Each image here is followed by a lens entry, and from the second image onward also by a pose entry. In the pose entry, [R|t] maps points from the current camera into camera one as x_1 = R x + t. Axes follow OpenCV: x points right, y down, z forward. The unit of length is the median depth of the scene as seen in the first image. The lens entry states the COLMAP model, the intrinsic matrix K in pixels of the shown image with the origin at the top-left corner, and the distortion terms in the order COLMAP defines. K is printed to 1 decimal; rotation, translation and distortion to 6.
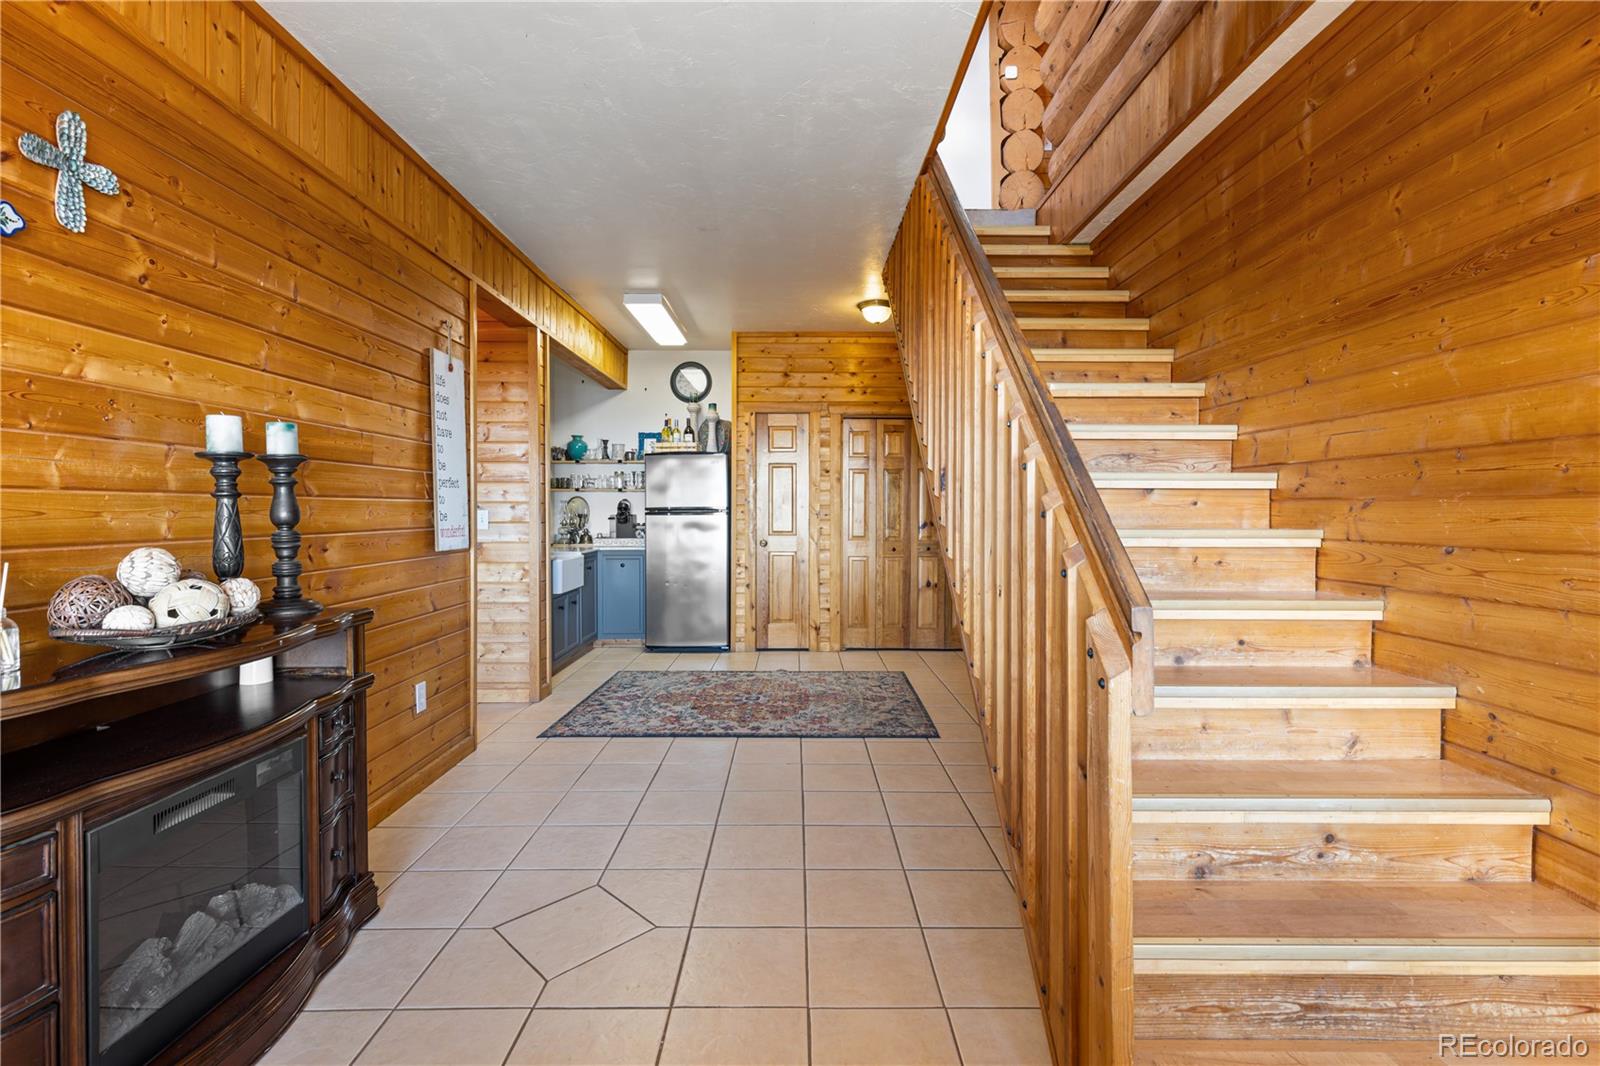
lens RADIAL K [[724.2, 0, 798.0], [0, 724.2, 512.7], [0, 0, 1]] dist [0.004056, 0.000848]
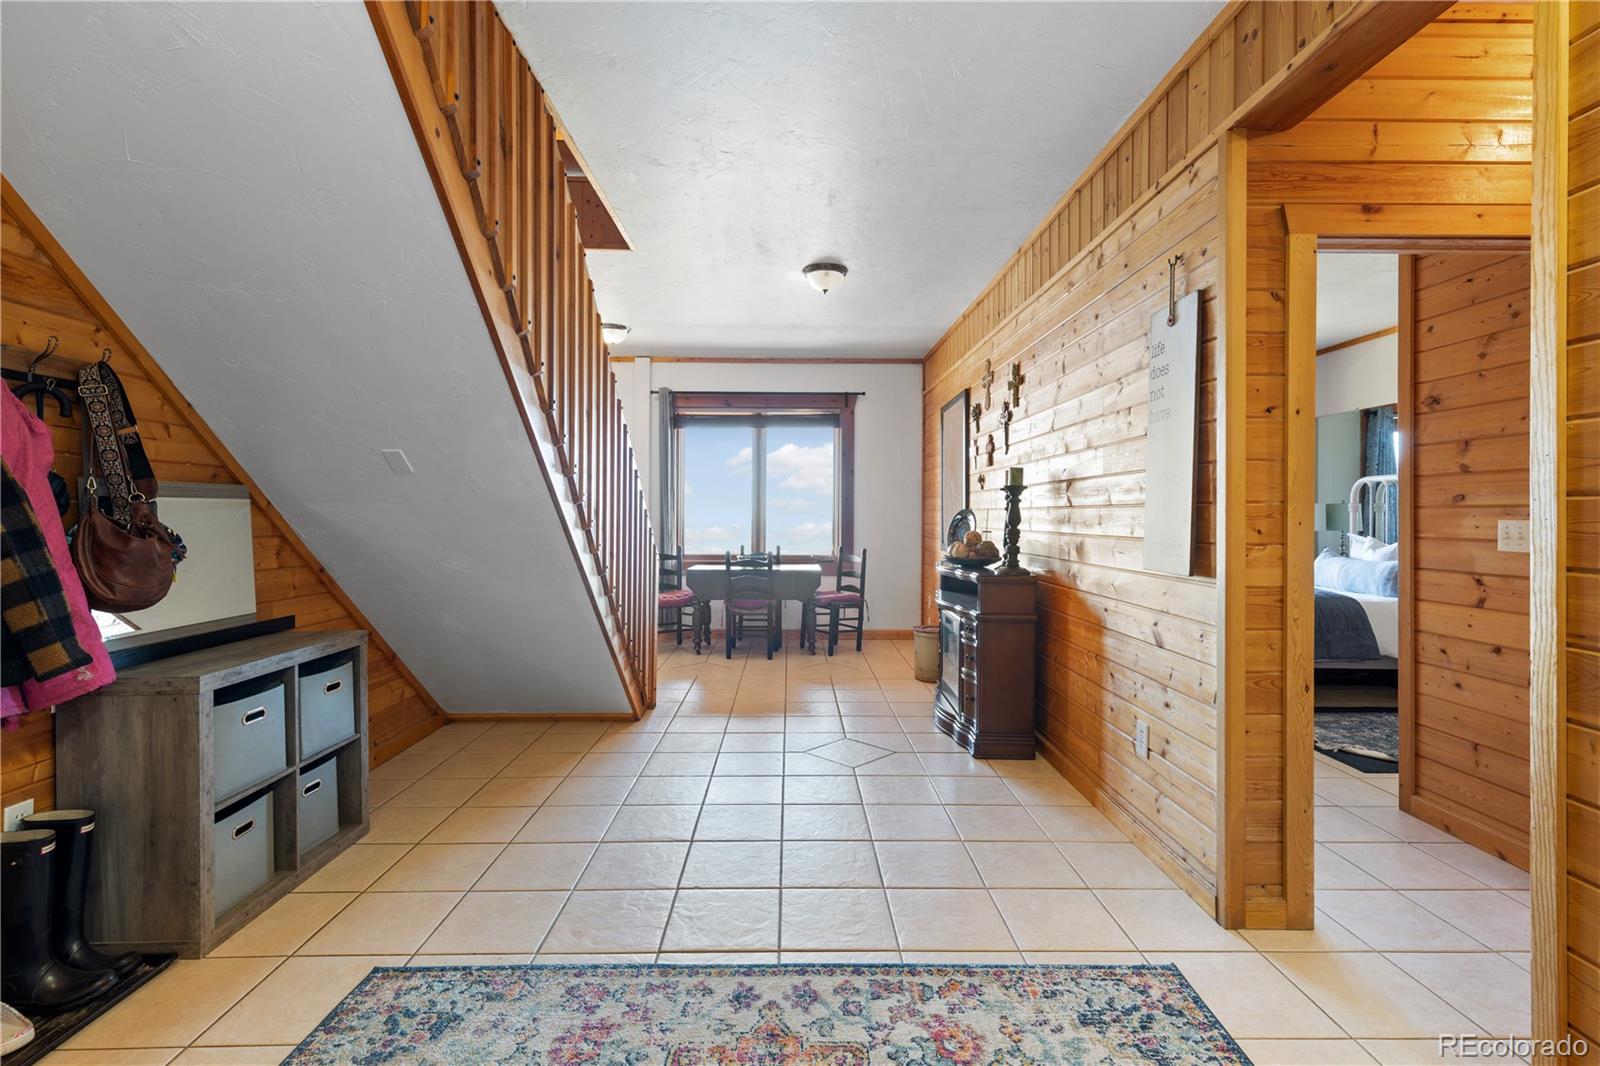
lens RADIAL K [[724.2, 0, 800.7], [0, 724.2, 523.1], [0, 0, 1]] dist [0.004056, 0.000848]
pose [[-0.999943, -0.005955, -0.008822, -0.095190], [-0.006092, 0.999861, 0.015533, -0.006236], [0.008728, 0.015586, -0.999840, 1.560155]]
